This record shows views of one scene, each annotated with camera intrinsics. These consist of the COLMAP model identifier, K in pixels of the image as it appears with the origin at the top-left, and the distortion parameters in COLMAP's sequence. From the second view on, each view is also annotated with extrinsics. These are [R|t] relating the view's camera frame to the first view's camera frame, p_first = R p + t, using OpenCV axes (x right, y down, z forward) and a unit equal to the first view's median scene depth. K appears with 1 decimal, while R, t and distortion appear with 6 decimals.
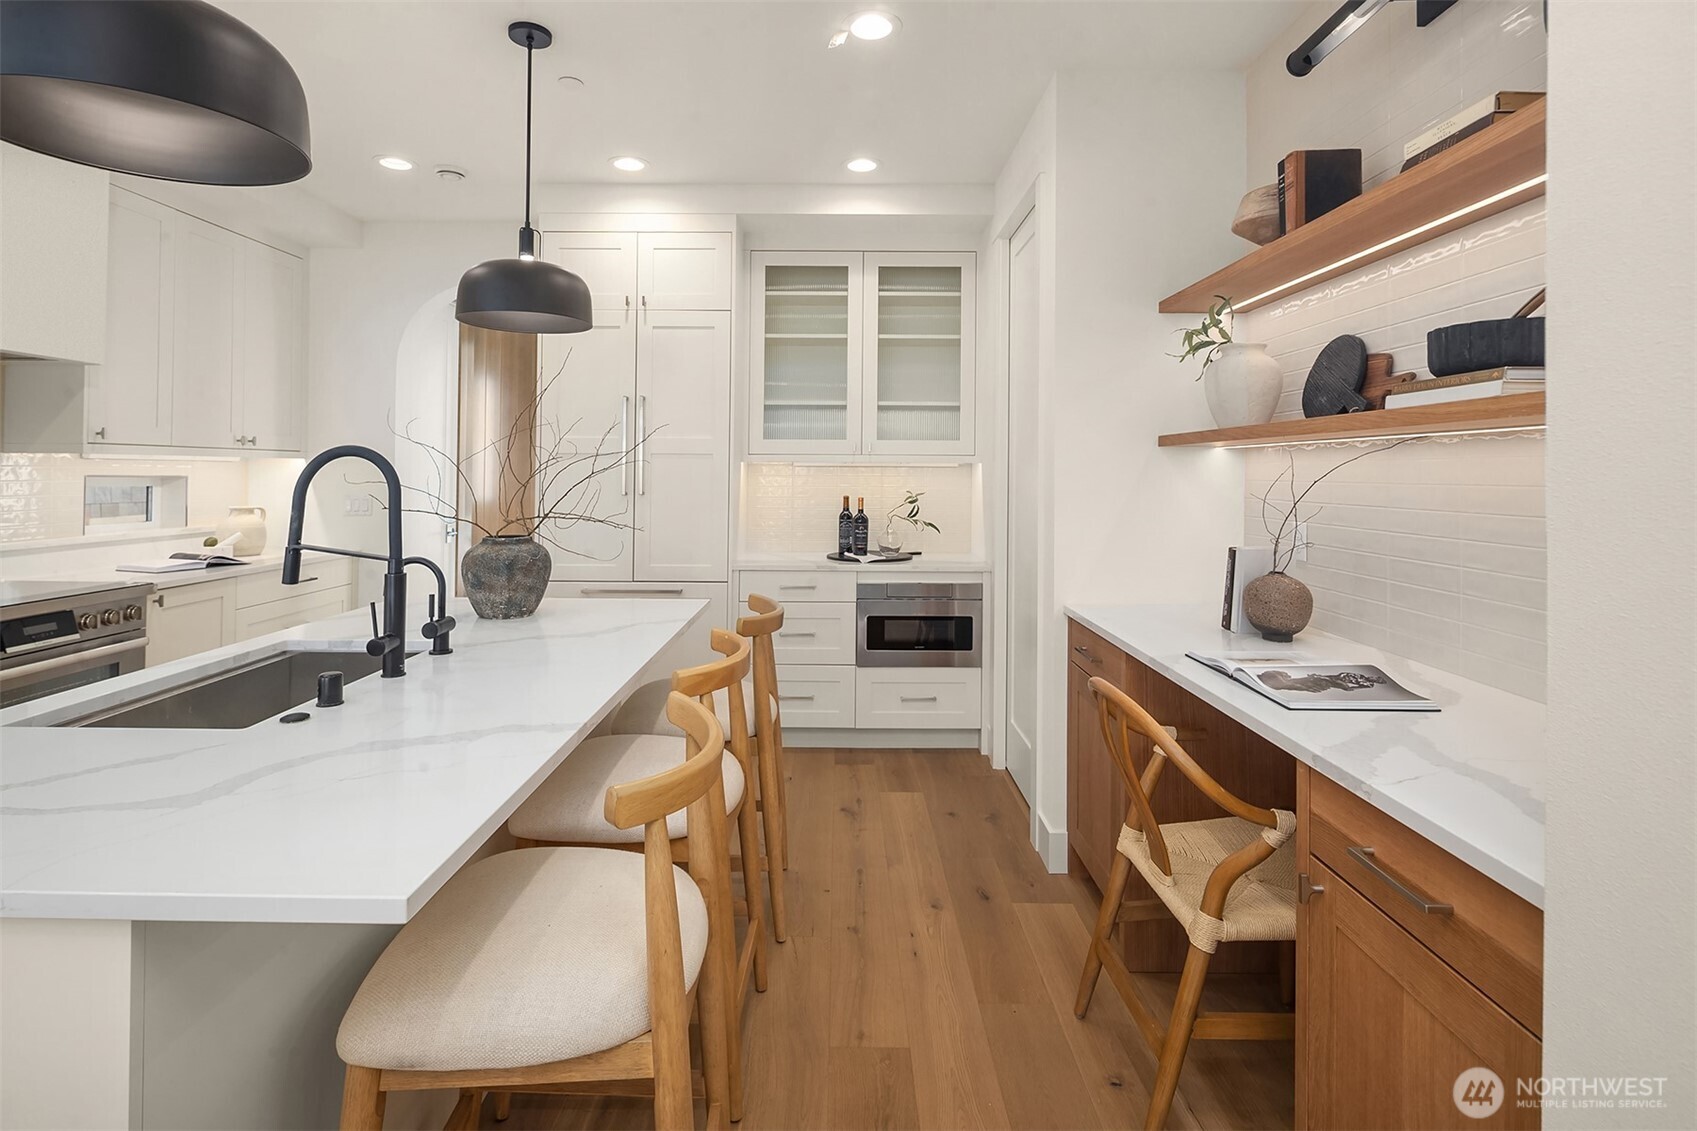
lens RADIAL K [[837.9, 0, 842.0], [0, 837.9, 474.4], [0, 0, 1]] dist [0.000174, -0.000262]
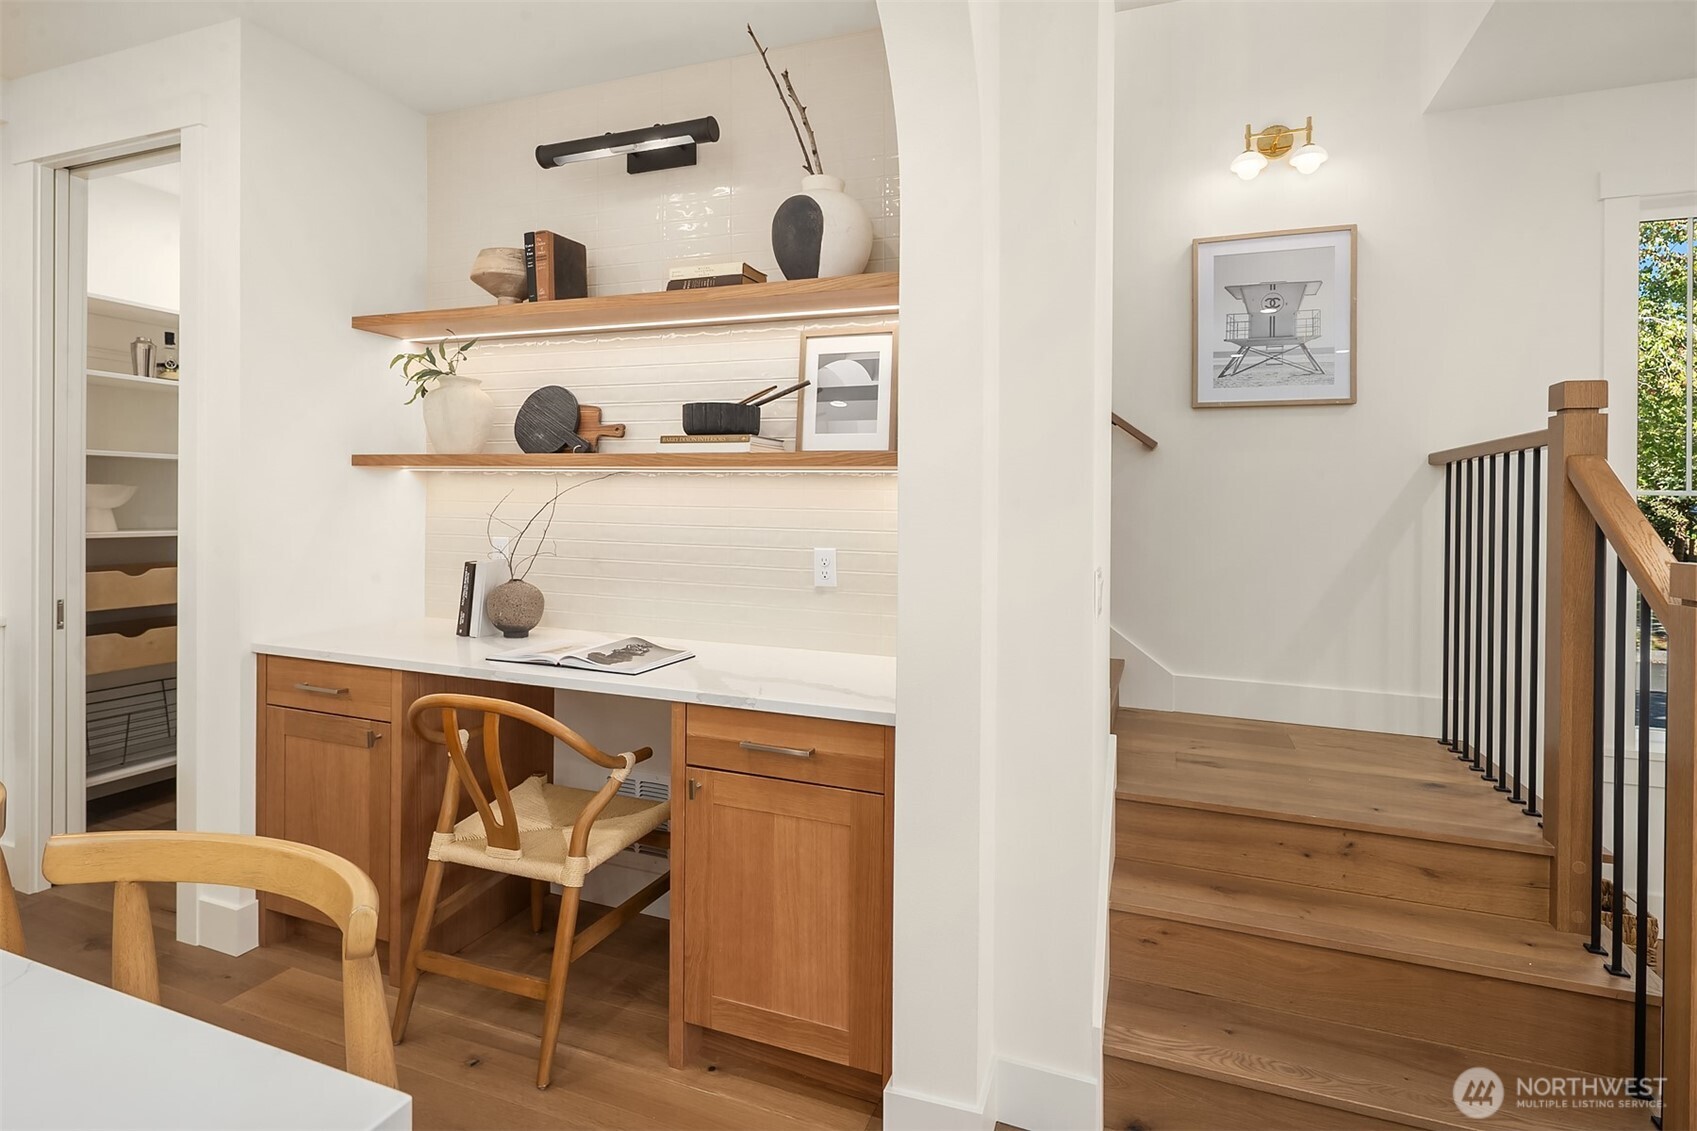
lens RADIAL K [[802.7, 0, 851.0], [0, 802.7, 517.5], [0, 0, 1]] dist [0.000980, 0.000106]
pose [[0.344487, -0.011658, 0.938719, -0.413347], [-0.016469, 0.999694, 0.018459, 0.000510], [-0.938647, -0.021819, 0.344189, 0.183280]]
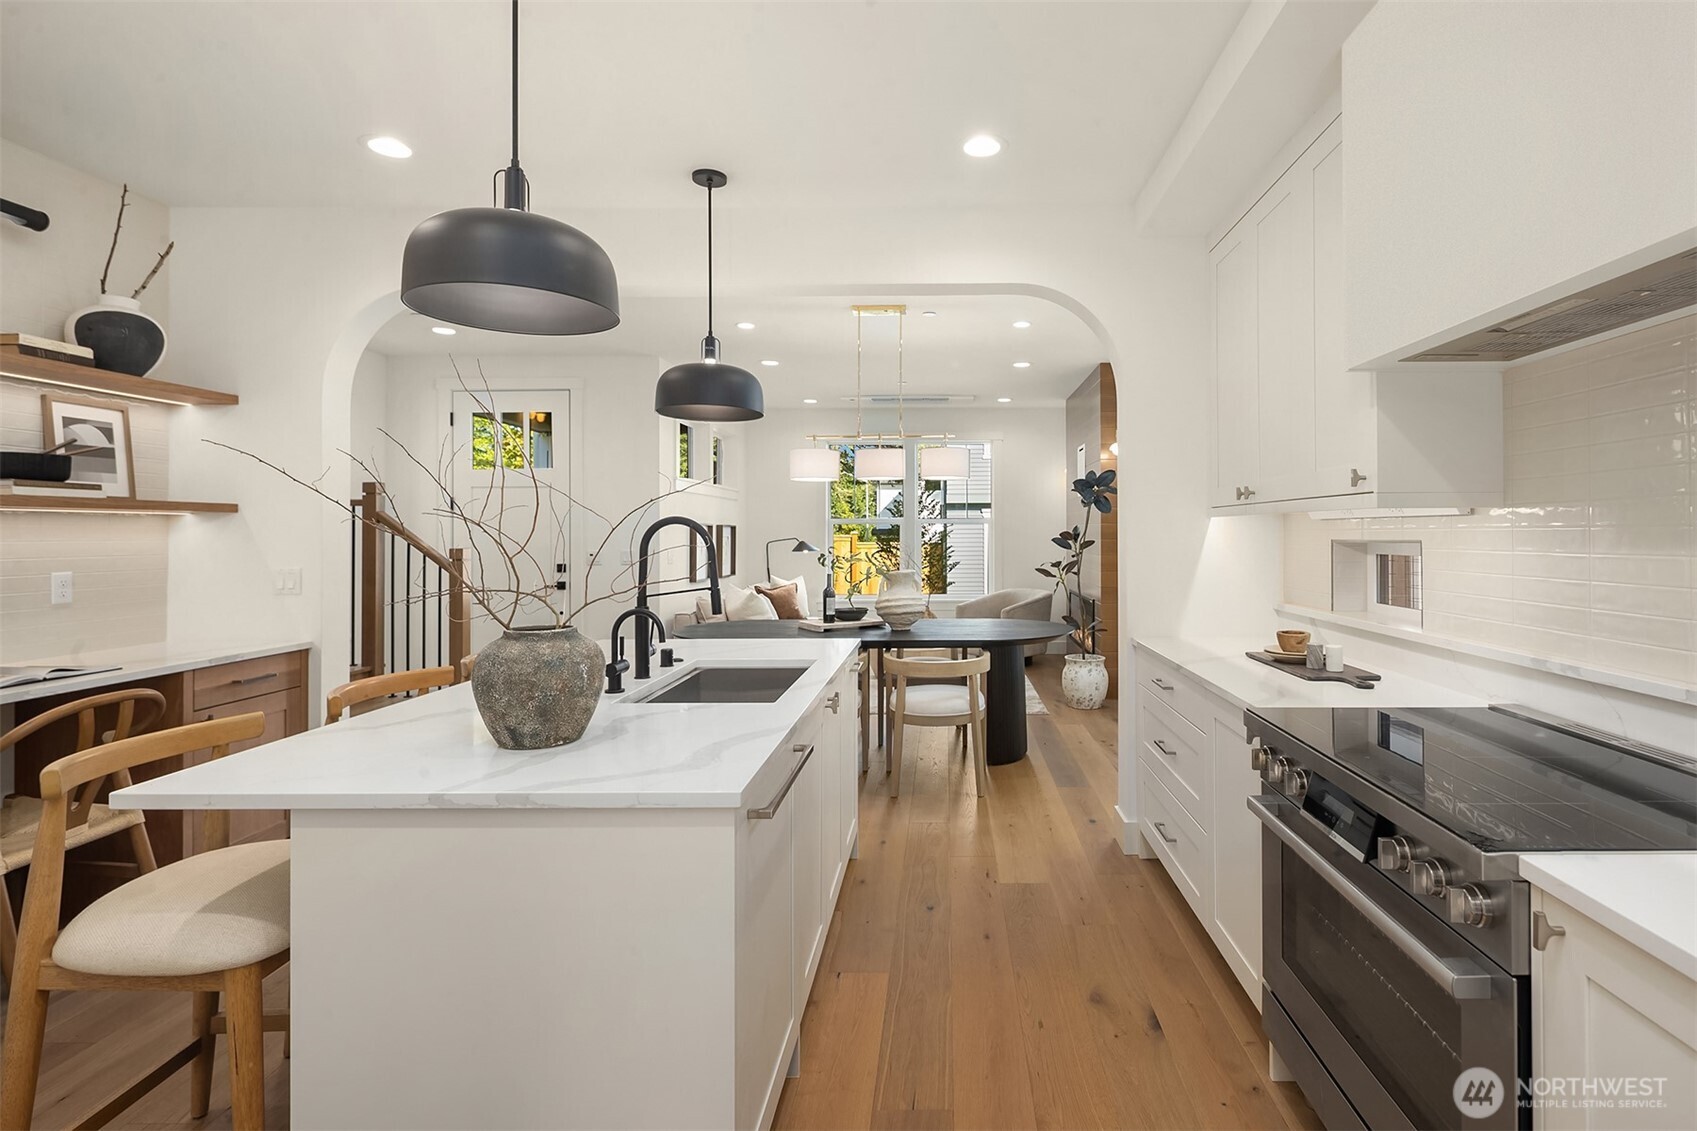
lens RADIAL K [[802.7, 0, 851.0], [0, 802.7, 517.5], [0, 0, 1]] dist [0.000980, 0.000106]
pose [[-0.993328, -0.006417, 0.115144, -0.891107], [-0.008776, 0.999762, -0.019987, -0.014592], [-0.114988, -0.020864, -0.993148, 1.835704]]
